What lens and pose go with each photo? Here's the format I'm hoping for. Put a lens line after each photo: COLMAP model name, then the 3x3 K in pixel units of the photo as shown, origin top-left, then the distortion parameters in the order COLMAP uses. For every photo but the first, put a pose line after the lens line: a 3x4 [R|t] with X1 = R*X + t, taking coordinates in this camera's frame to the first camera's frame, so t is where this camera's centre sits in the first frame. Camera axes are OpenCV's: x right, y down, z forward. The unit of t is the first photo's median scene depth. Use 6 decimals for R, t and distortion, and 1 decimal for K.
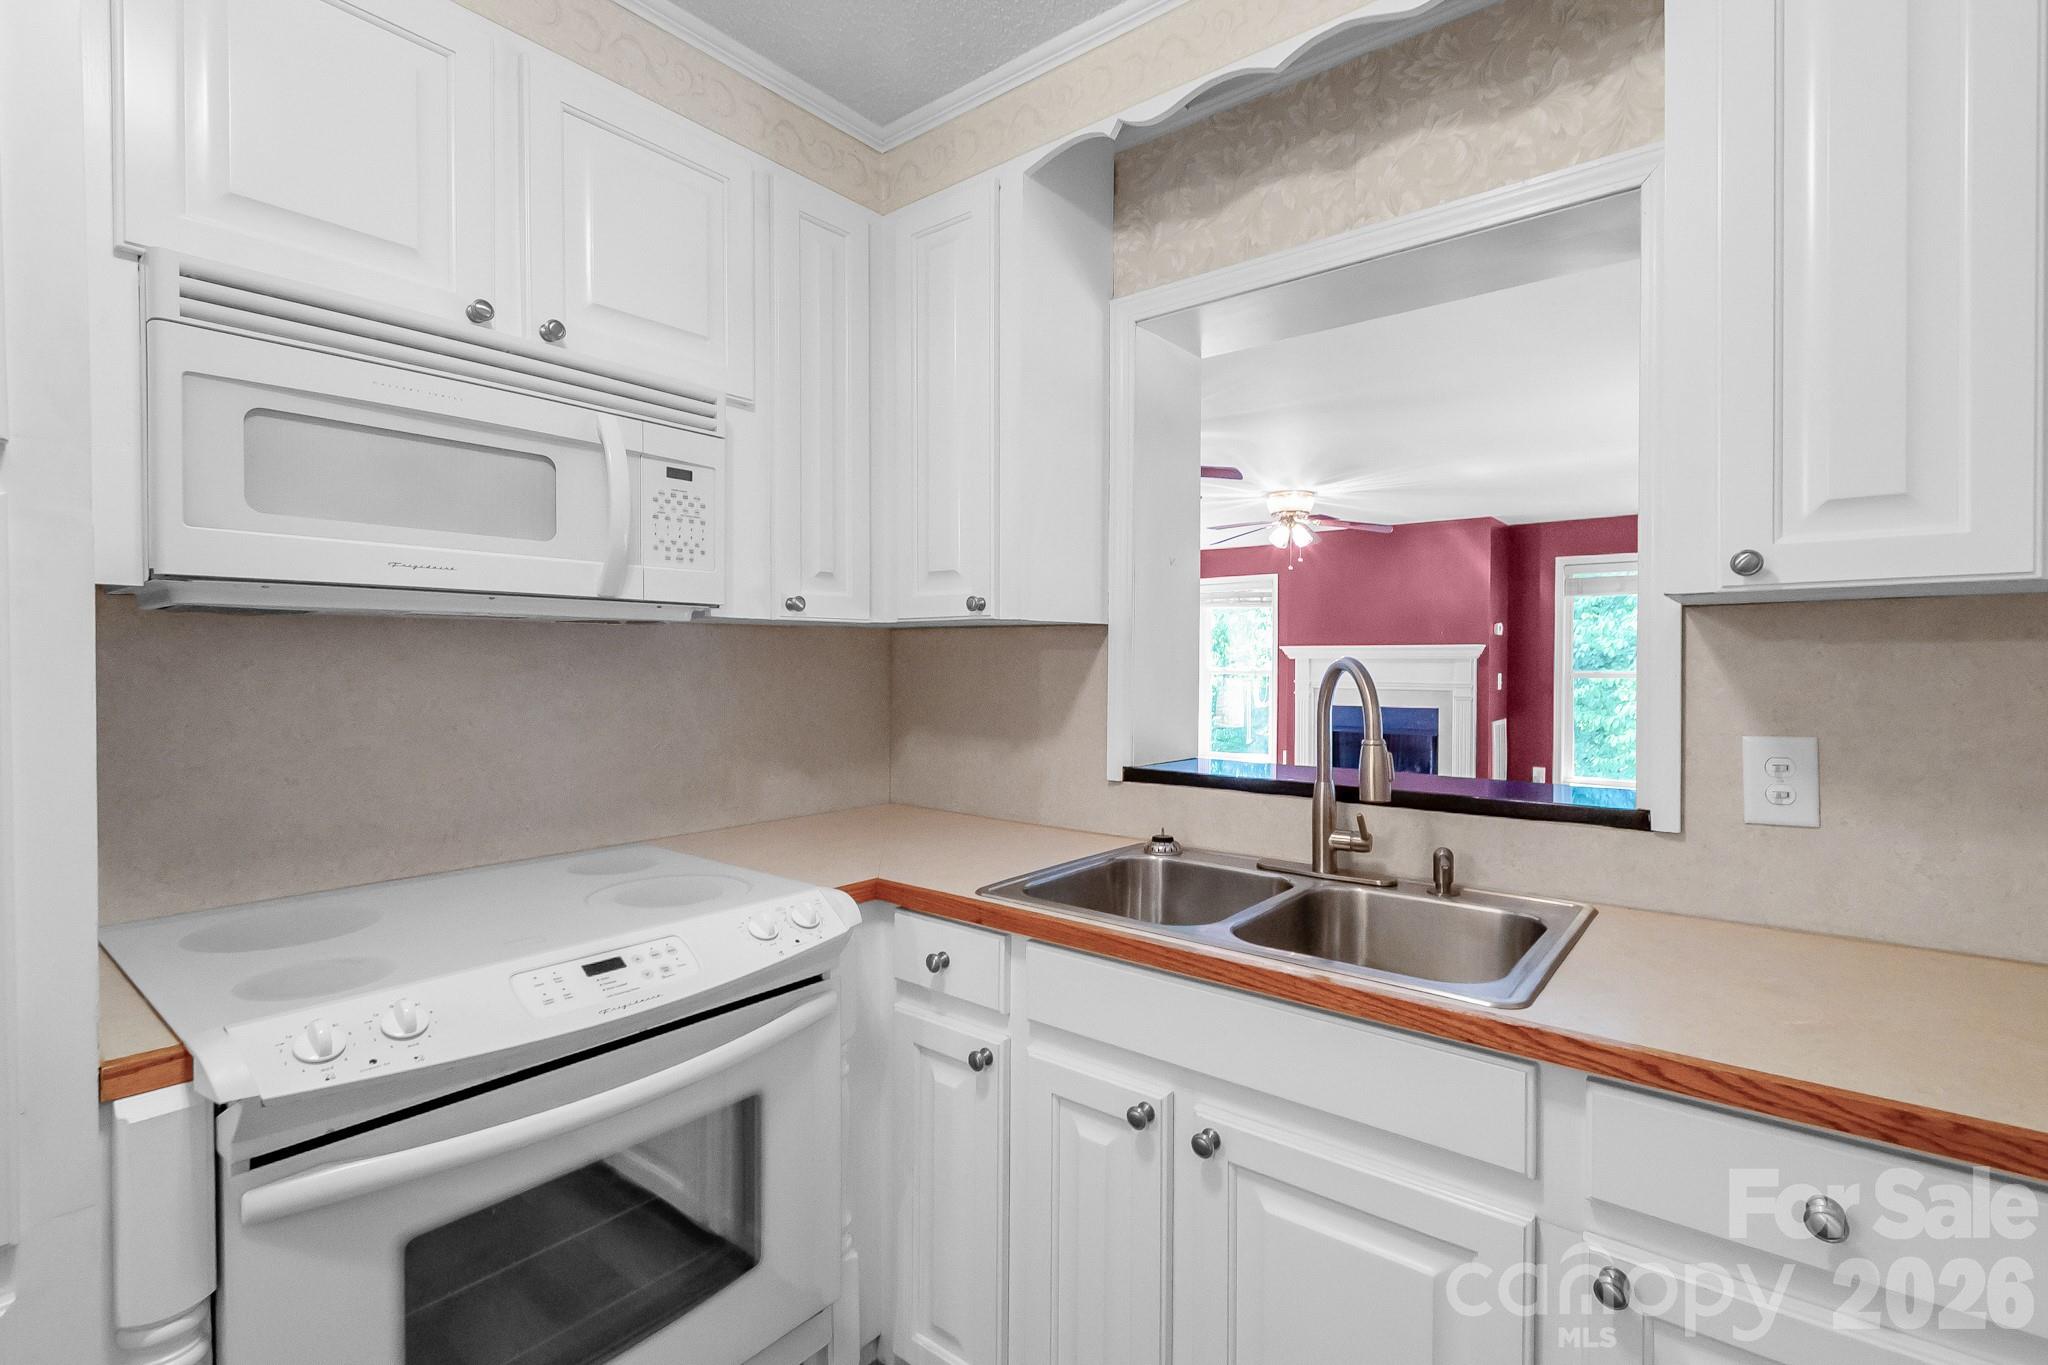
lens RADIAL K [[927.6, 0, 1047.3], [0, 927.6, 676.6], [0, 0, 1]] dist [0.002468, -0.000110]
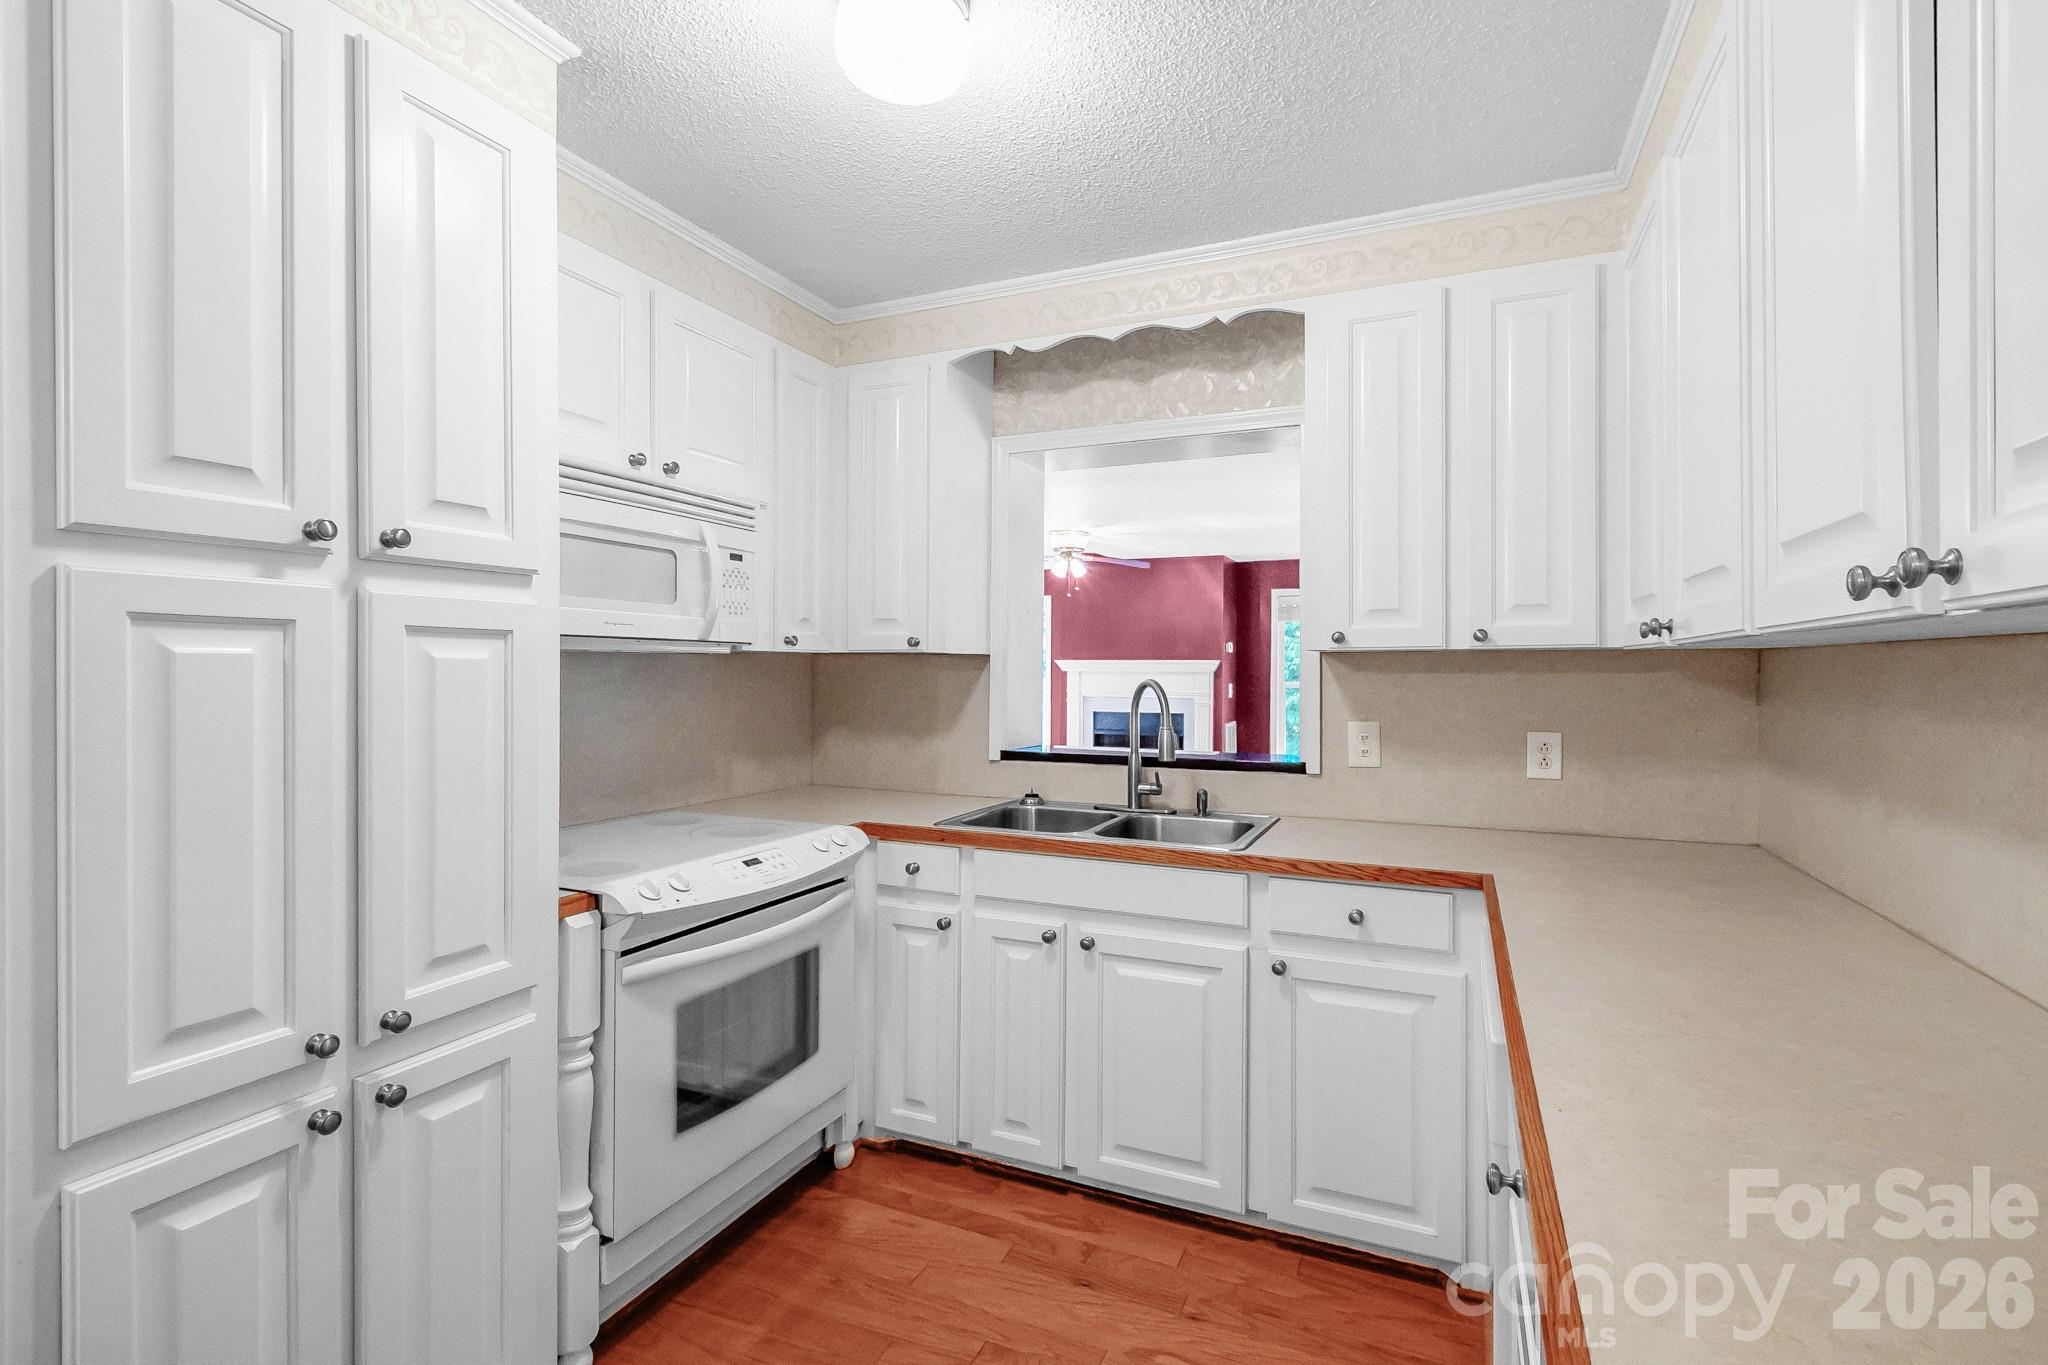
lens RADIAL K [[927.6, 0, 1047.1], [0, 927.6, 676.2], [0, 0, 1]] dist [0.002468, -0.000110]
pose [[0.966634, 0.001848, 0.256154, -0.275328], [0.000446, 0.999960, -0.008897, -0.009867], [-0.256161, 0.008715, 0.966595, -0.557956]]
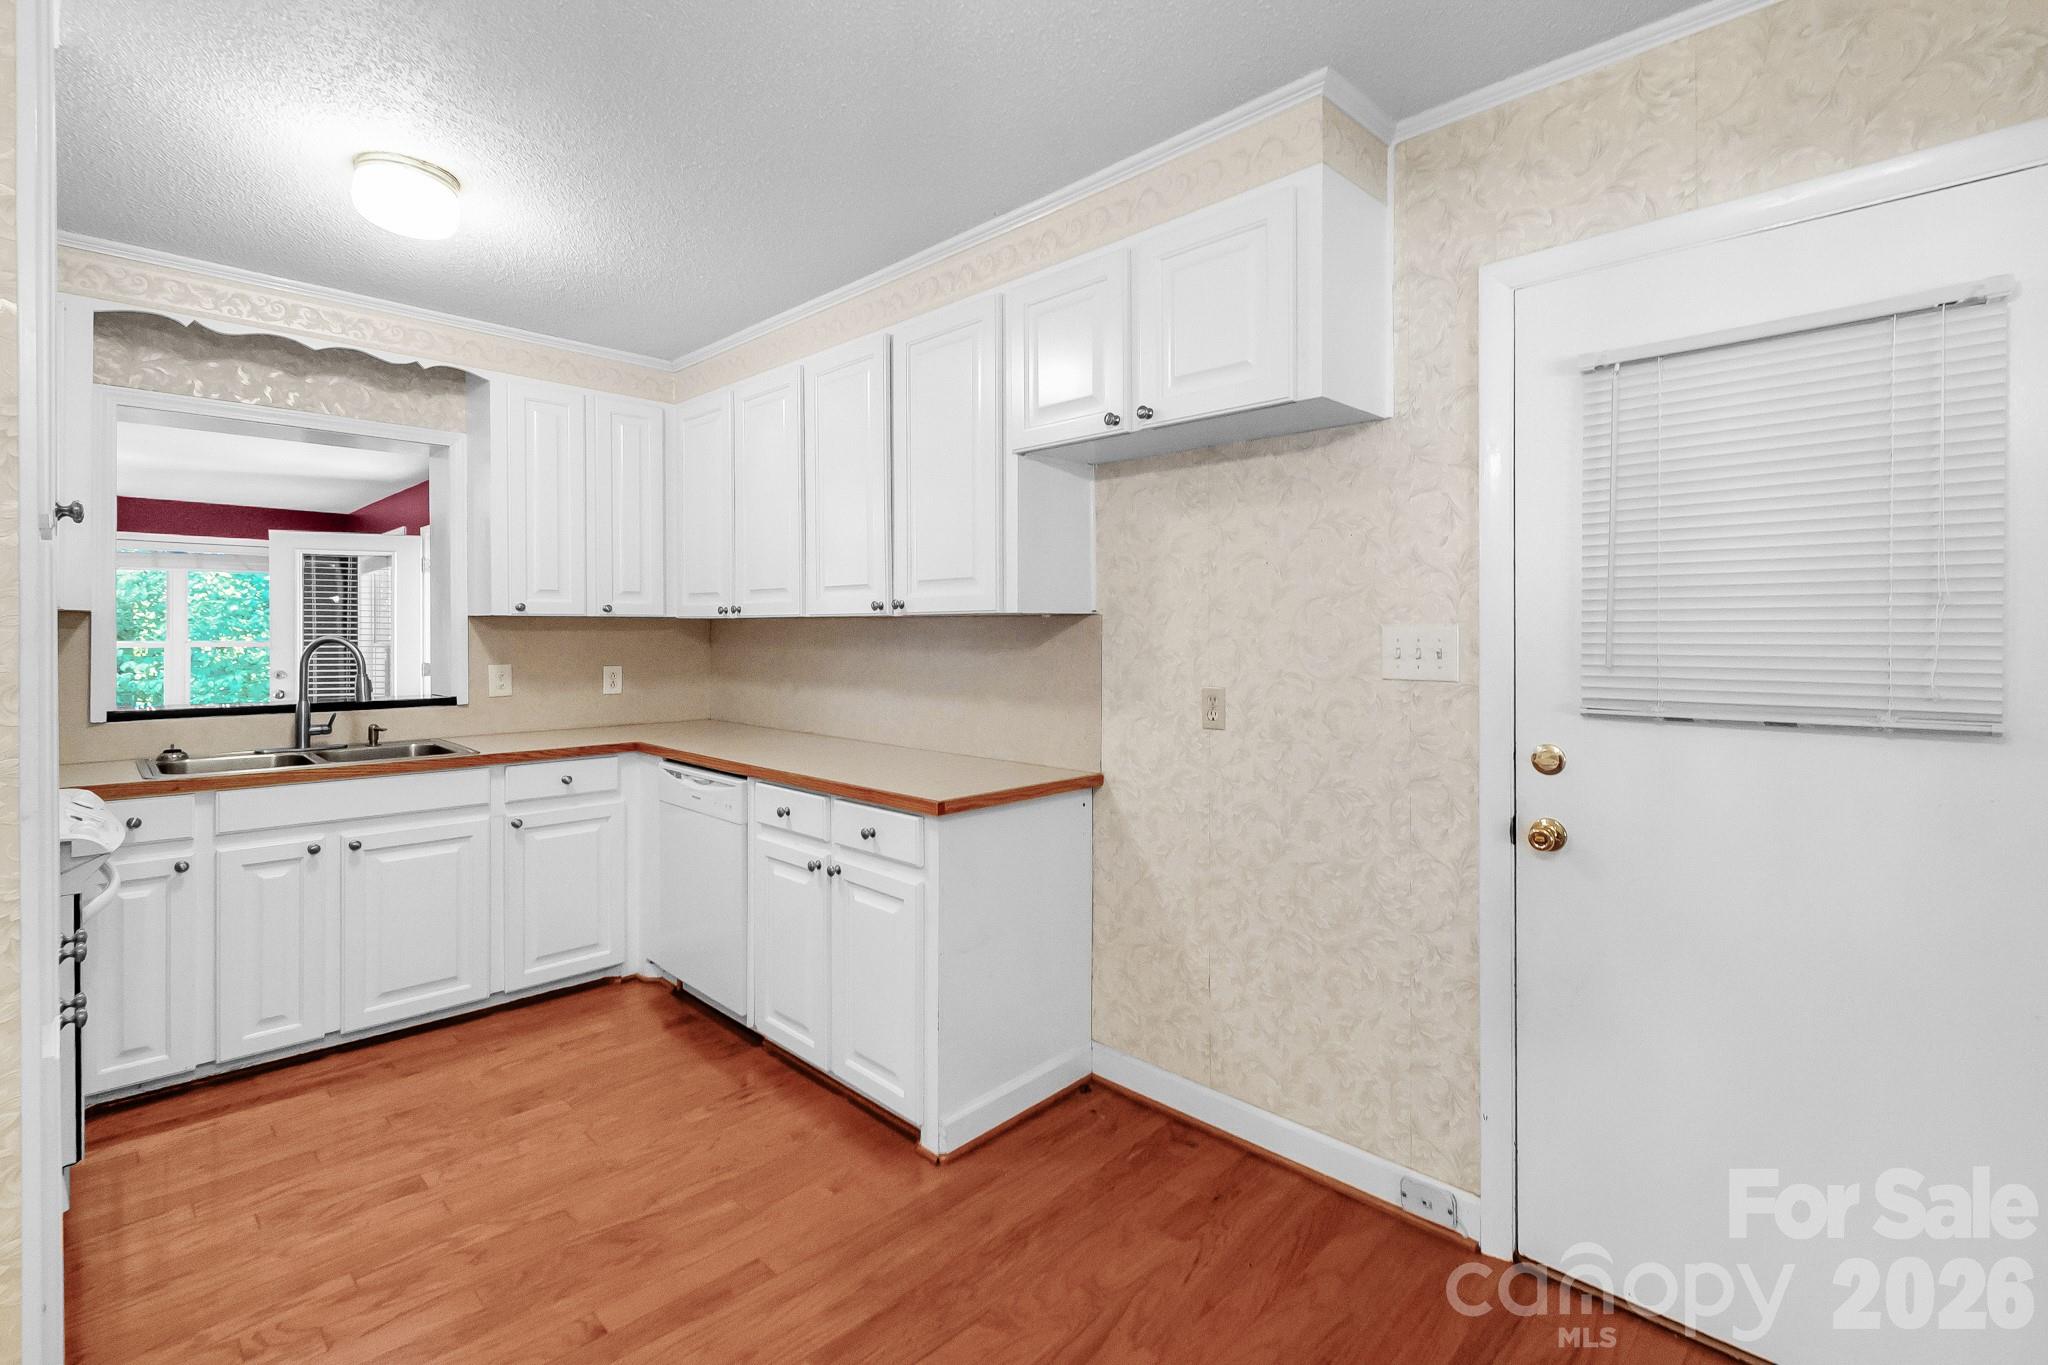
lens RADIAL K [[927.6, 0, 1001.4], [0, 927.6, 638.8], [0, 0, 1]] dist [0.002468, -0.000110]
pose [[0.129892, -0.006891, 0.991504, -1.397967], [0.012607, 0.999906, 0.005298, -0.006166], [-0.991448, 0.011811, 0.129967, -0.668410]]
